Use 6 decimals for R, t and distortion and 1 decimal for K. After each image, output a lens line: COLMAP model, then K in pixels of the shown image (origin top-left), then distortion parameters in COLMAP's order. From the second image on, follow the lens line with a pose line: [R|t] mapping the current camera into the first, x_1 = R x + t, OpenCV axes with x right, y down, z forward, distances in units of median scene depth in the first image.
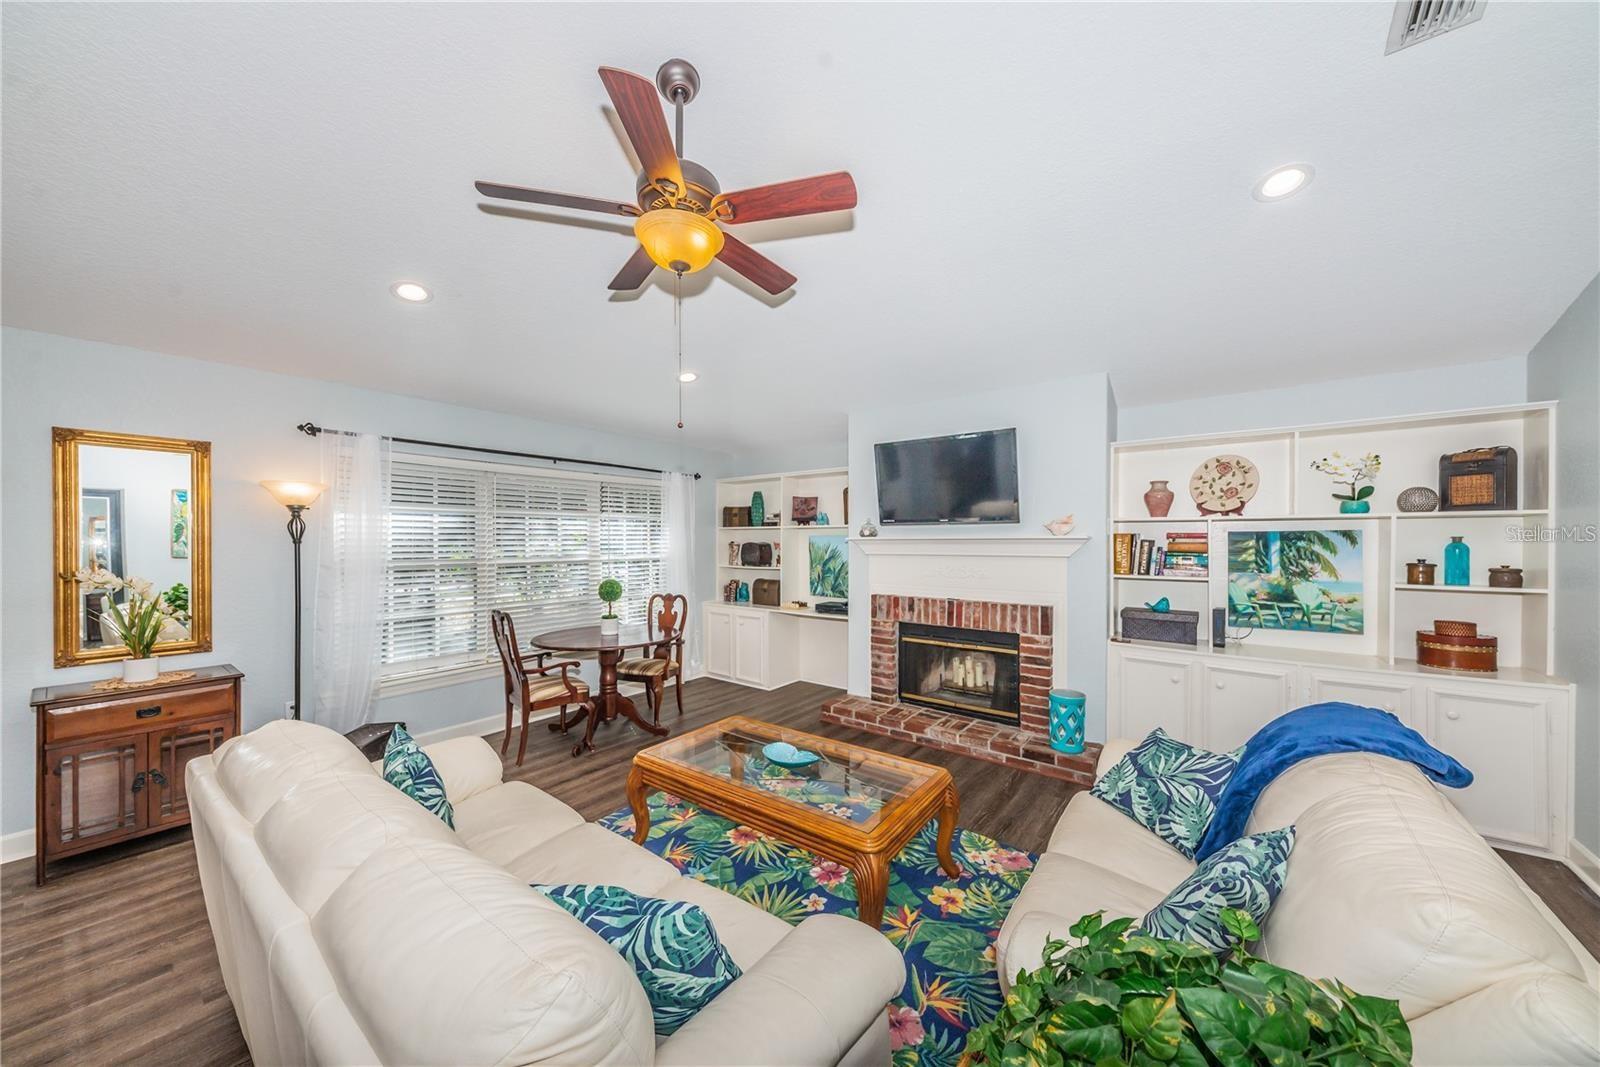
lens RADIAL K [[553.1, 0, 798.4], [0, 553.1, 544.5], [0, 0, 1]] dist [0.002811, -0.000095]
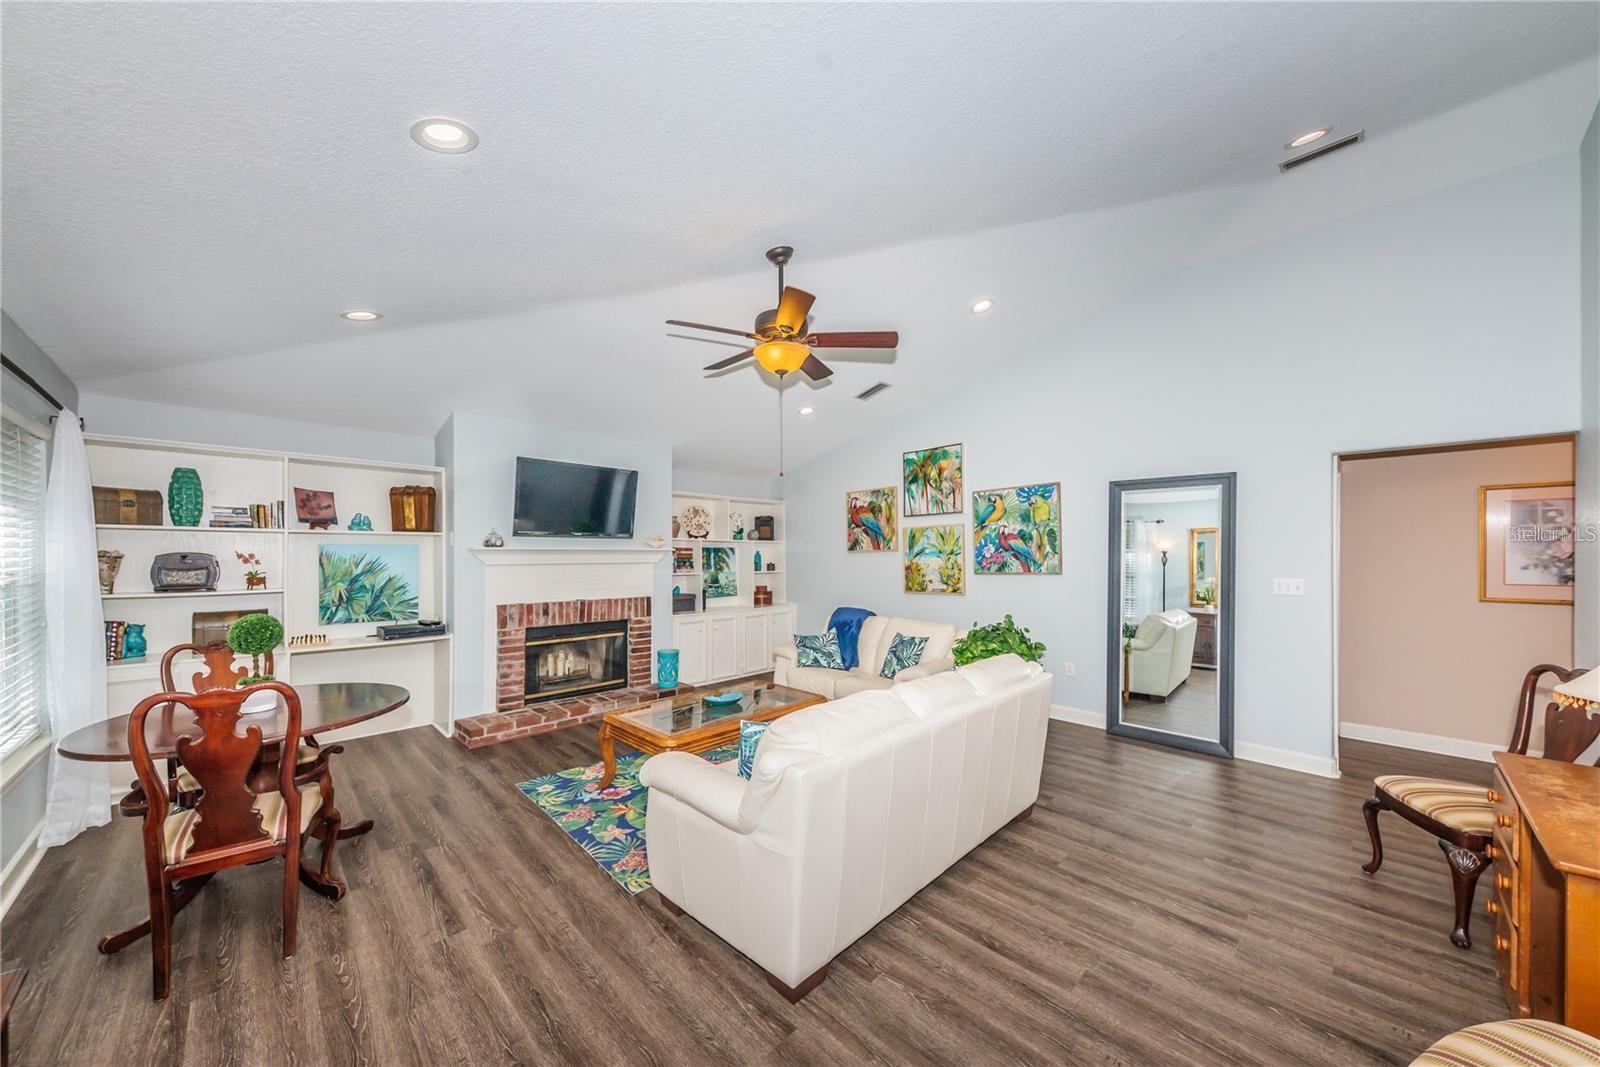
lens RADIAL K [[553.1, 0, 811.7], [0, 553.1, 549.1], [0, 0, 1]] dist [0.002811, -0.000095]
pose [[0.115660, 0.009182, 0.993246, -0.905210], [0.004291, 0.999943, -0.009743, 0.001822], [-0.993280, 0.005389, 0.115614, 0.378976]]
